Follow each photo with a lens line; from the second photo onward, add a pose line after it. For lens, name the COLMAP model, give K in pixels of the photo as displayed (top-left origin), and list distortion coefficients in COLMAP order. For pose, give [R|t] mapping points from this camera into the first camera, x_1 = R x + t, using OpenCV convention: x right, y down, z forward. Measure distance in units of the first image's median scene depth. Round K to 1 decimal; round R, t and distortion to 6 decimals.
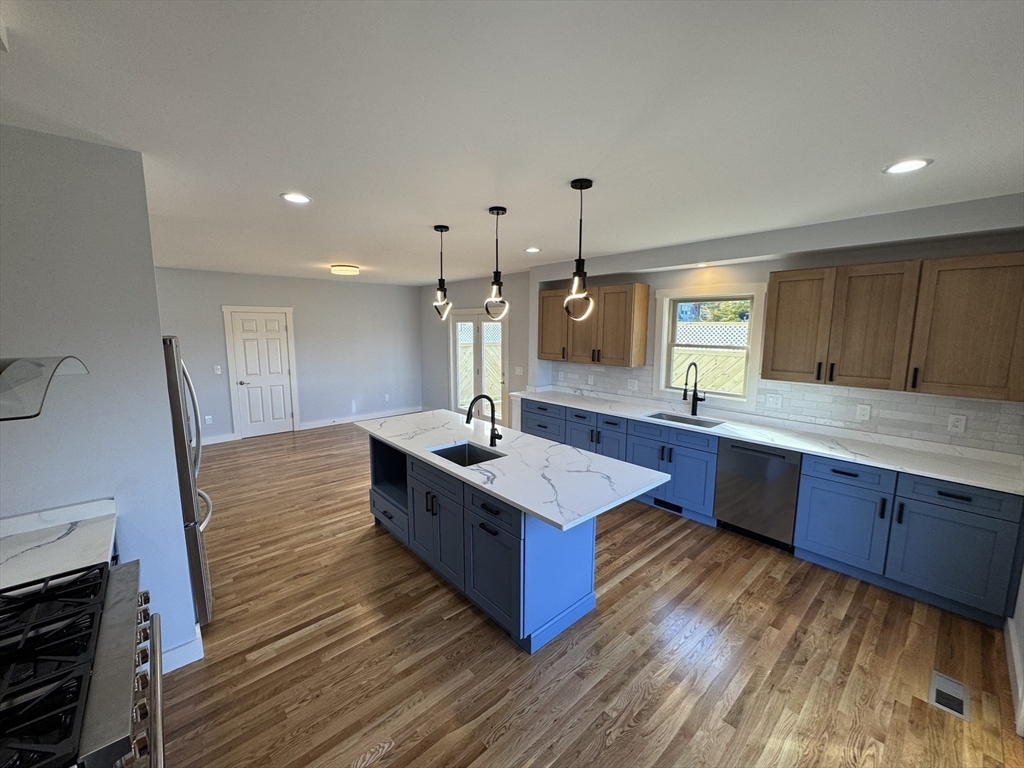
lens RADIAL K [[407.1, 0, 512.0], [0, 407.1, 384.0], [0, 0, 1]] dist [0.000299, -0.000124]
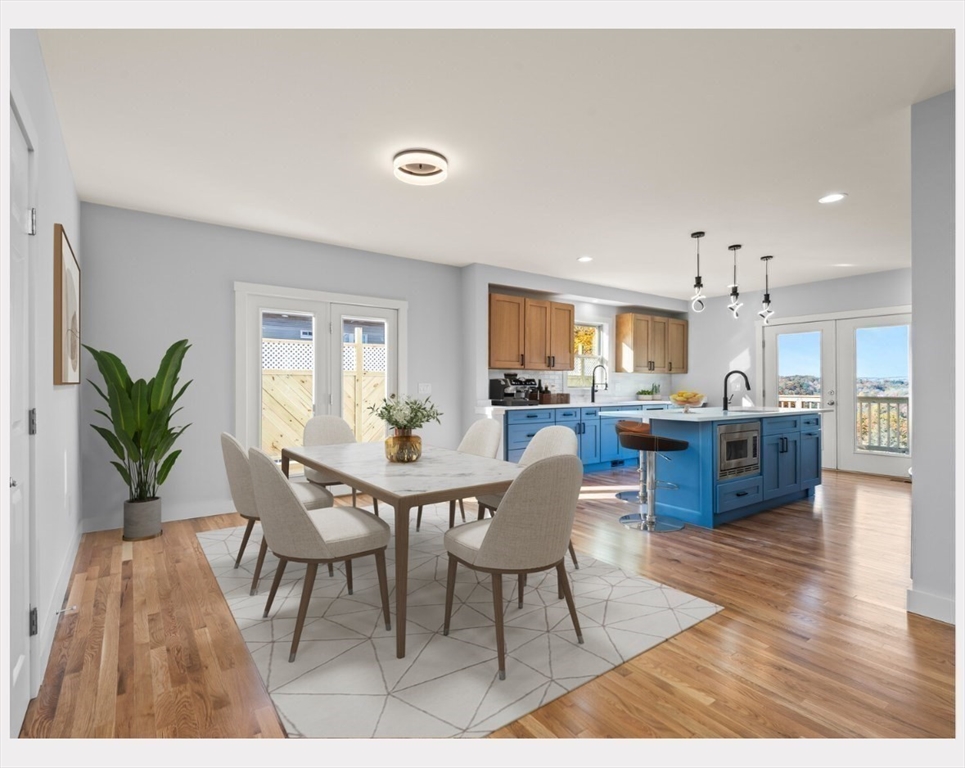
lens RADIAL K [[481.4, 0, 482.5], [0, 481.4, 384.0], [0, 0, 1]] dist [0.026048, -0.000148]
pose [[0.094794, 0.001890, 0.995495, -1.212197], [0.140187, 0.990008, -0.015229, -0.015472], [-0.985577, 0.140999, 0.093581, 1.146498]]
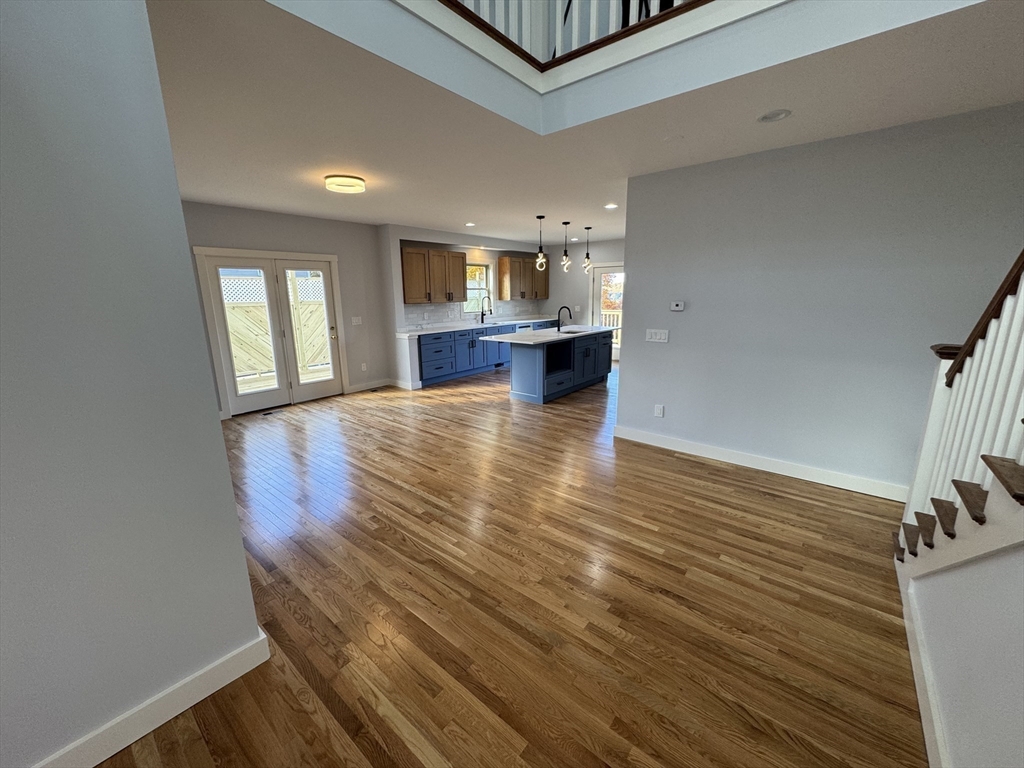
lens RADIAL K [[407.1, 0, 512.0], [0, 407.1, 384.0], [0, 0, 1]] dist [0.000299, -0.000124]
pose [[-0.161042, -0.222327, 0.961580, -1.506047], [0.150217, 0.957424, 0.246524, -0.104817], [-0.975449, 0.184147, -0.120788, 1.092342]]
